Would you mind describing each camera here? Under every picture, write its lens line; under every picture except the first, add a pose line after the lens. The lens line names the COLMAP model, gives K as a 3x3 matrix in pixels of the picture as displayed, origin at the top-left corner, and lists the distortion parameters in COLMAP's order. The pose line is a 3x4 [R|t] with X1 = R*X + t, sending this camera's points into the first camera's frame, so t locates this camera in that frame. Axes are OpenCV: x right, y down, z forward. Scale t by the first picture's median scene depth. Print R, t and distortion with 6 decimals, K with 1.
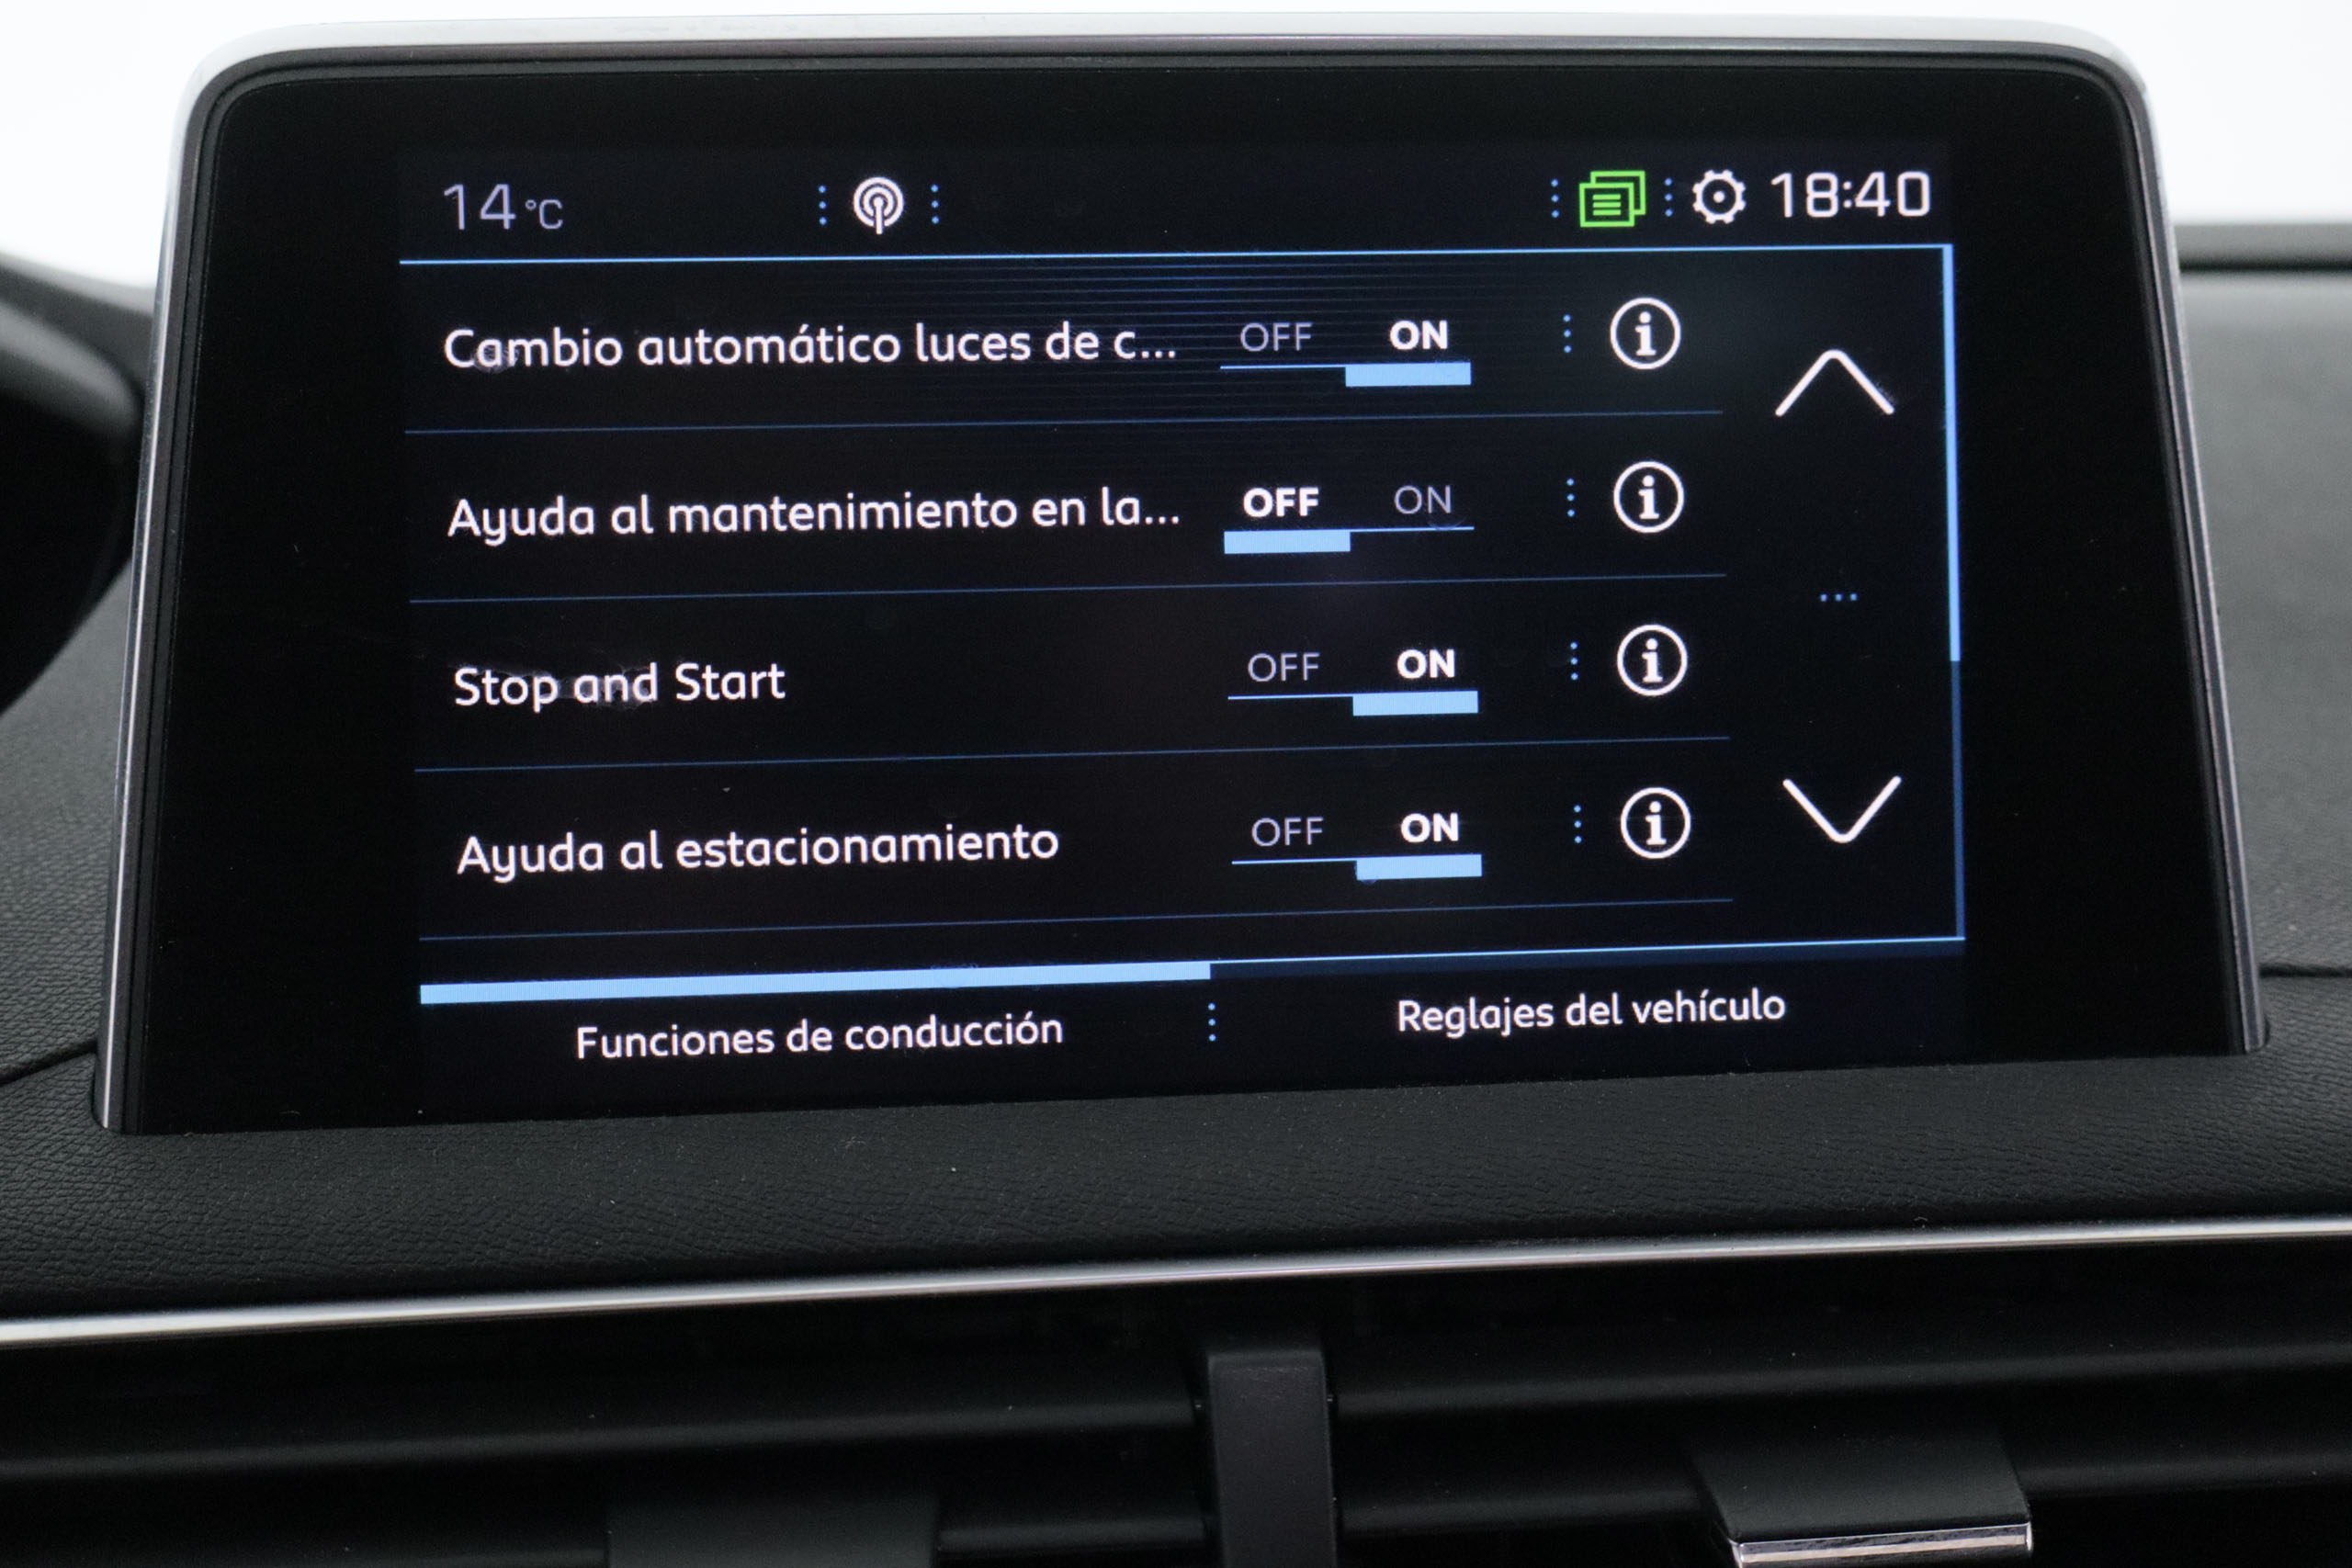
lens RADIAL K [[3083.1, 0, 1176.0], [0, 3083.1, 784.0], [0, 0, 1]] dist [0.011797, -0.002924]
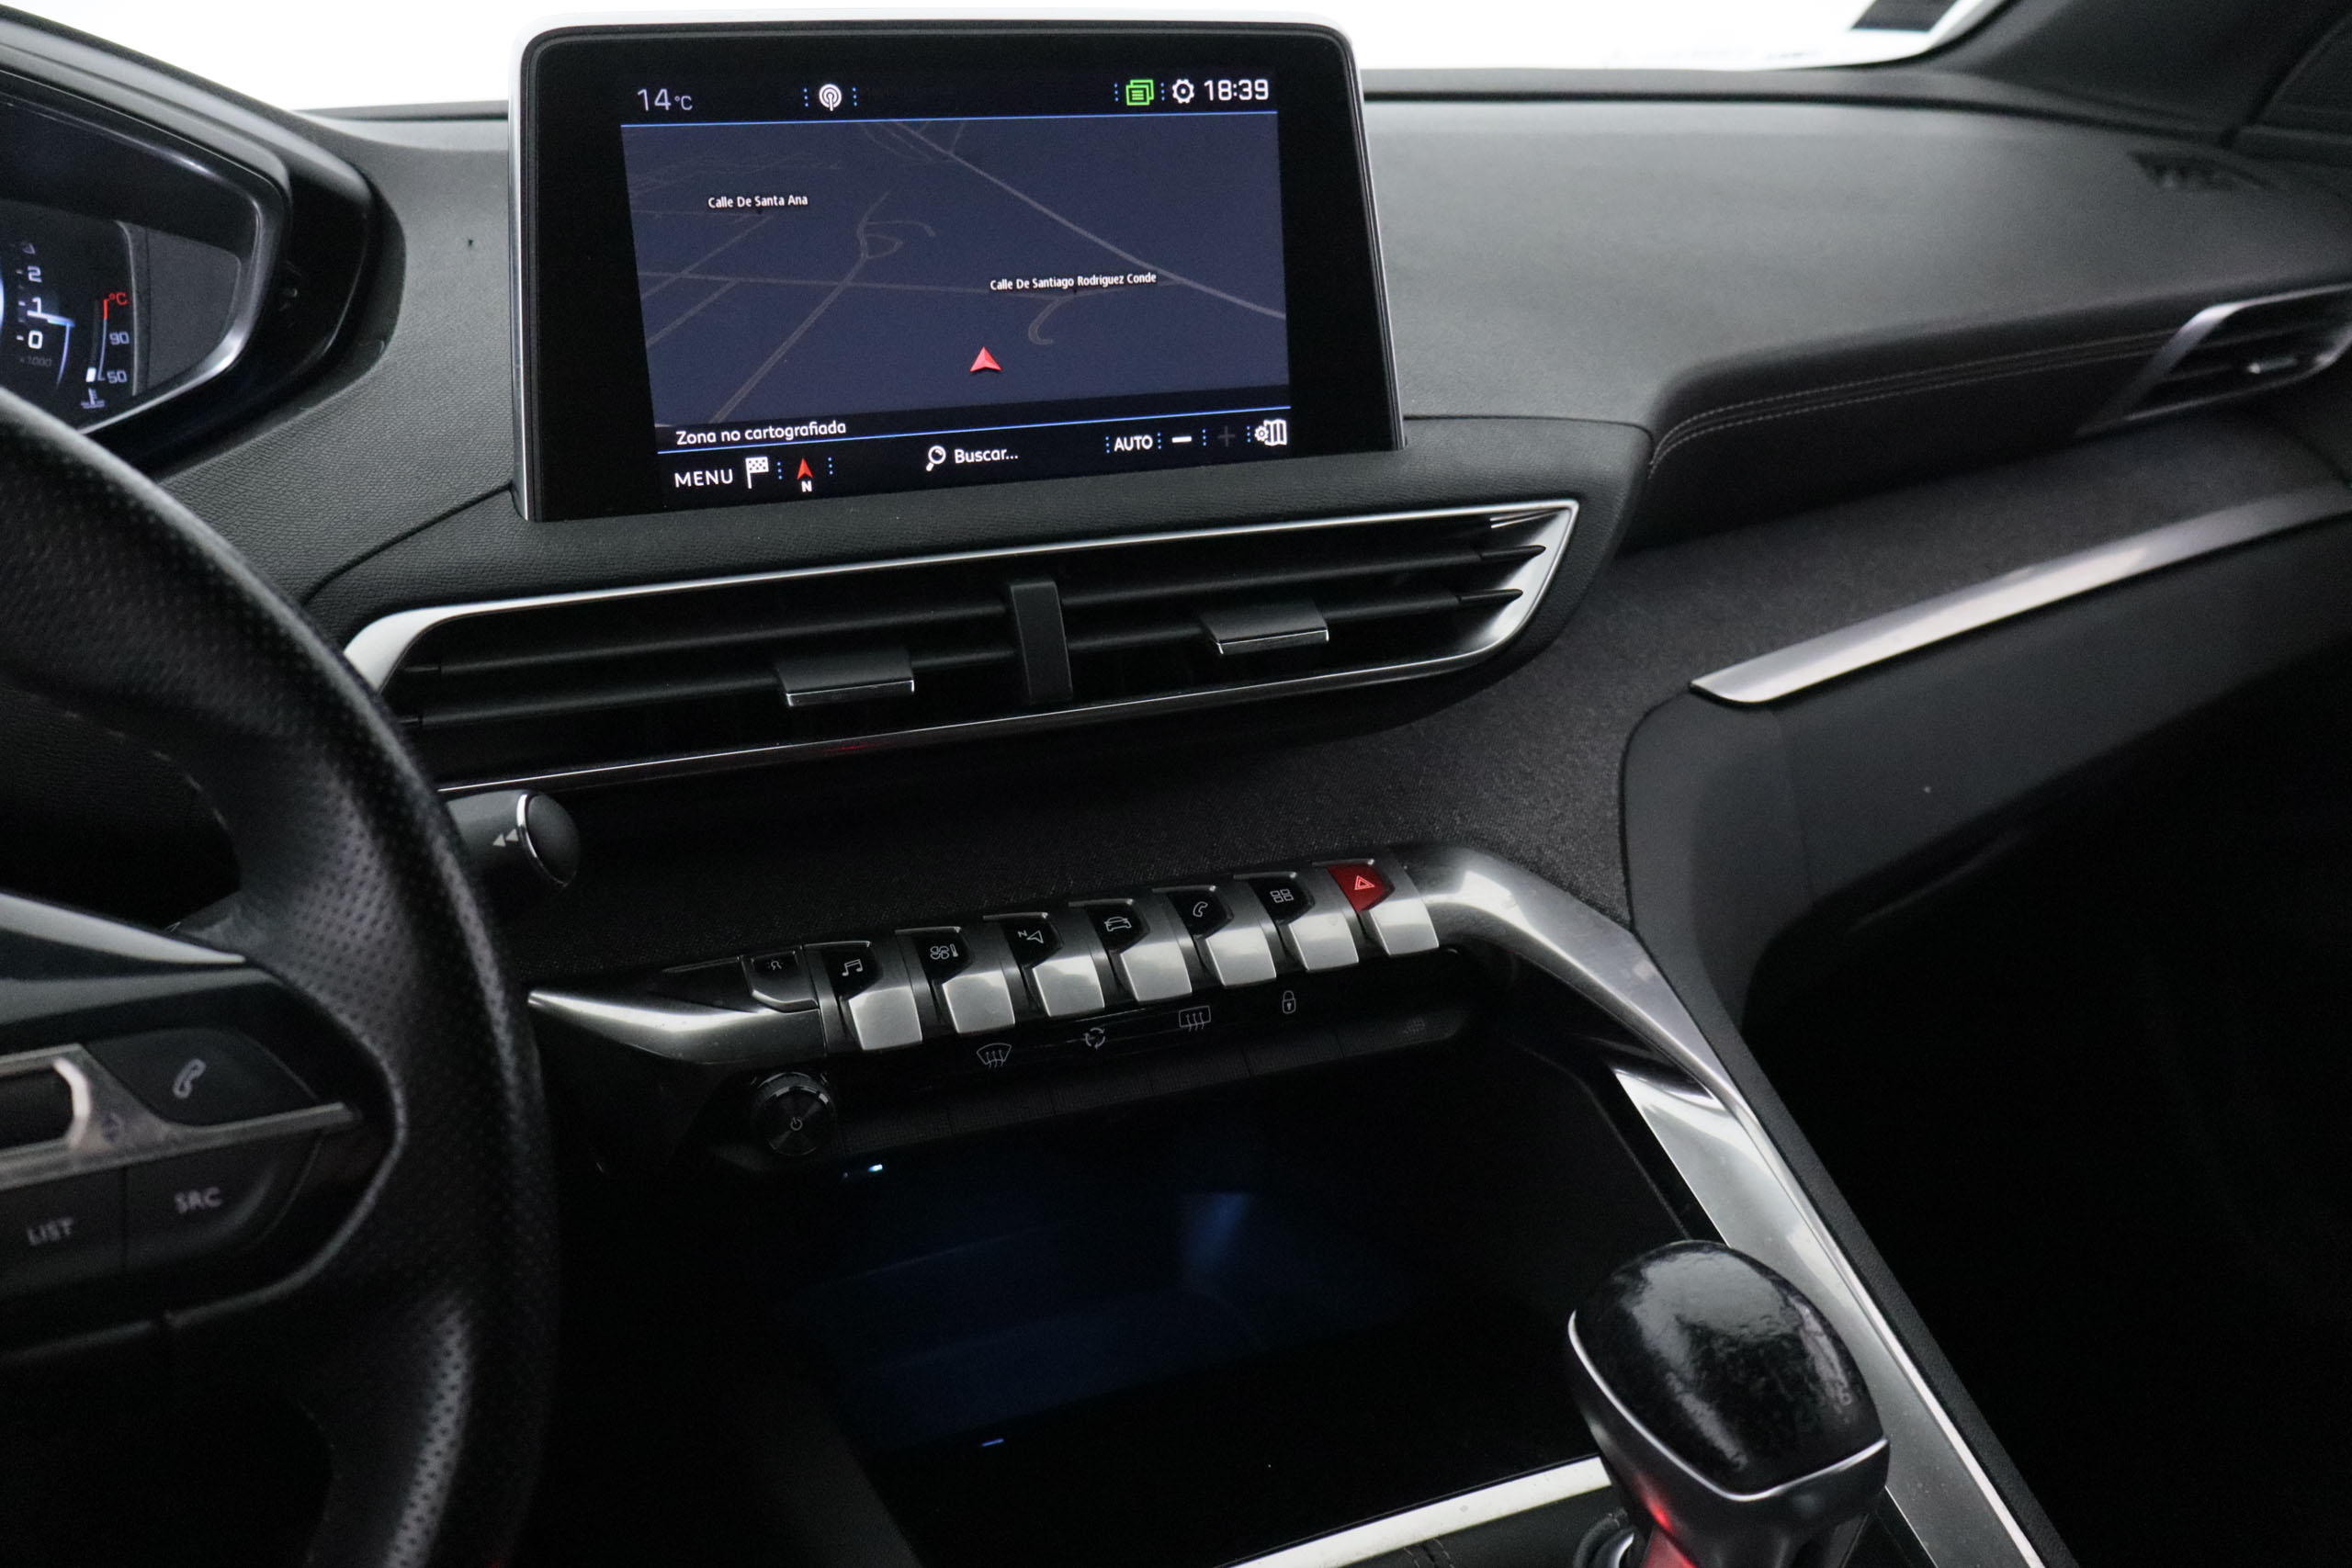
lens RADIAL K [[1935.2, 0, 1176.0], [0, 1935.2, 784.0], [0, 0, 1]] dist [-0.003207, 0.001688]
pose [[0.968618, -0.086367, 0.233065, -0.223170], [0.040140, 0.979734, 0.196241, 0.039125], [-0.245291, -0.180727, 0.952455, -0.511898]]
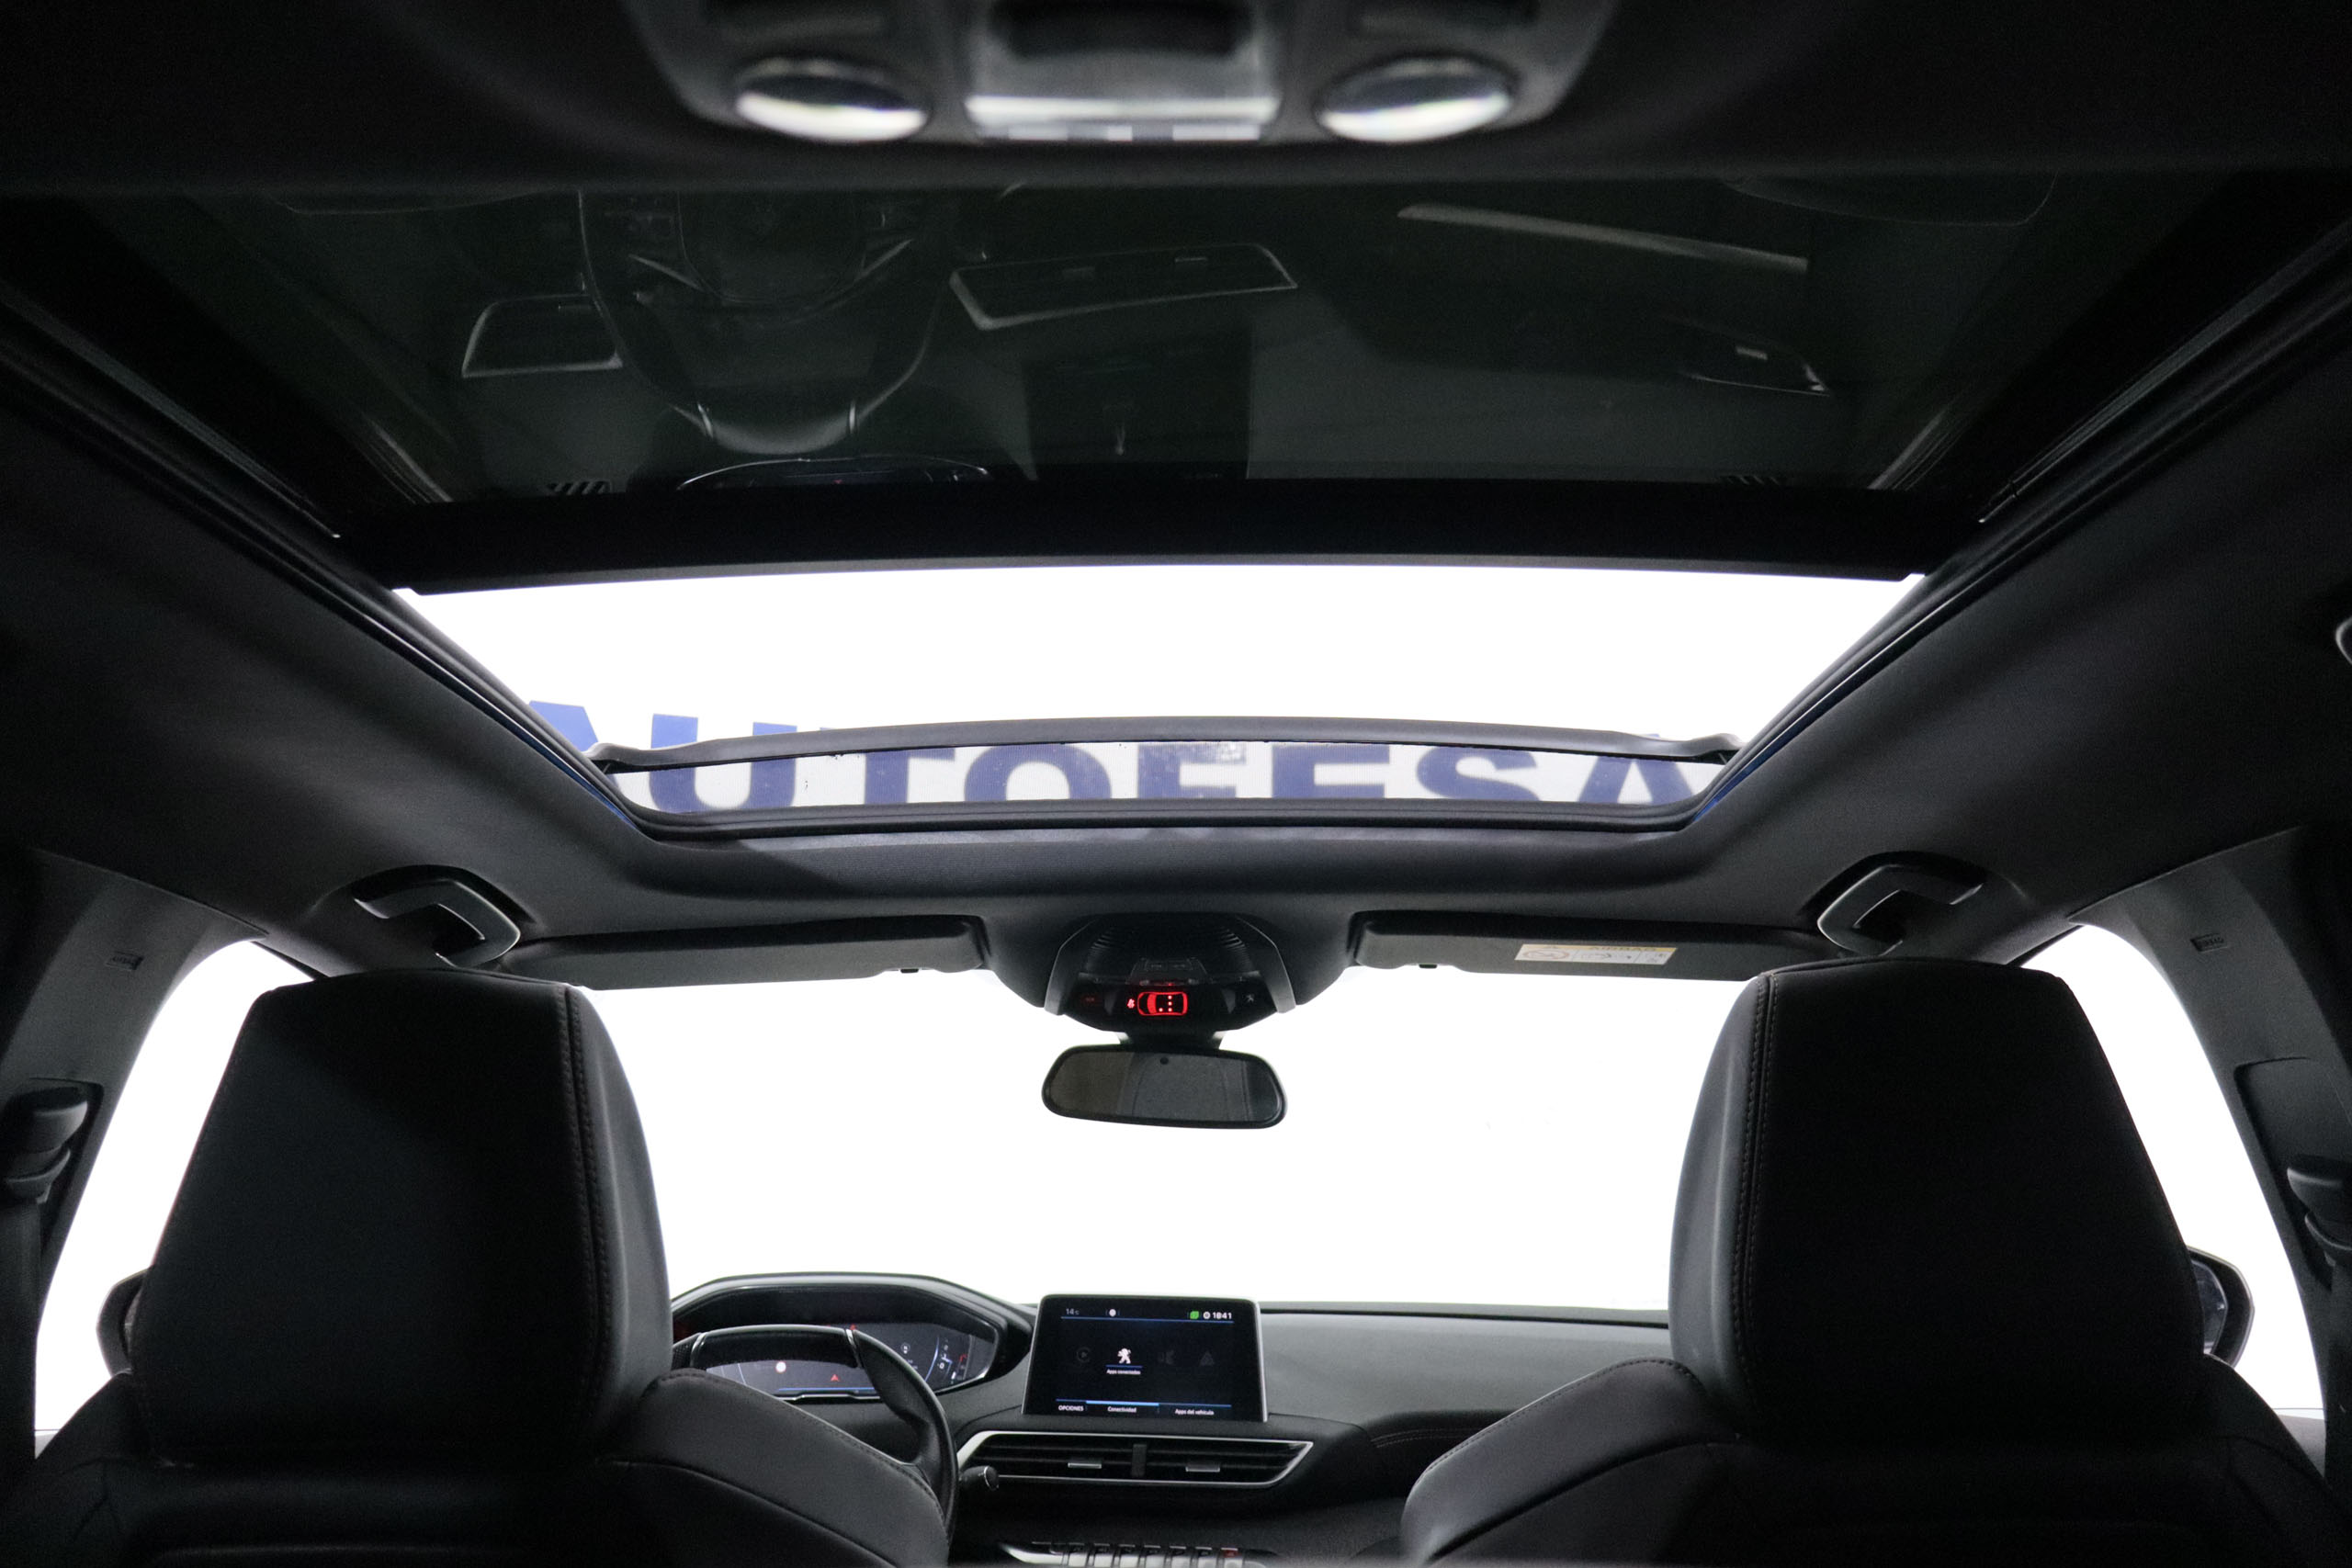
lens RADIAL K [[1935.2, 0, 1176.0], [0, 1935.2, 784.0], [0, 0, 1]] dist [-0.003207, 0.001688]
pose [[0.969031, -0.026301, -0.245535, 1.494516], [-0.067583, 0.928103, -0.366139, 0.430146], [0.237511, 0.371394, 0.897583, -4.552360]]
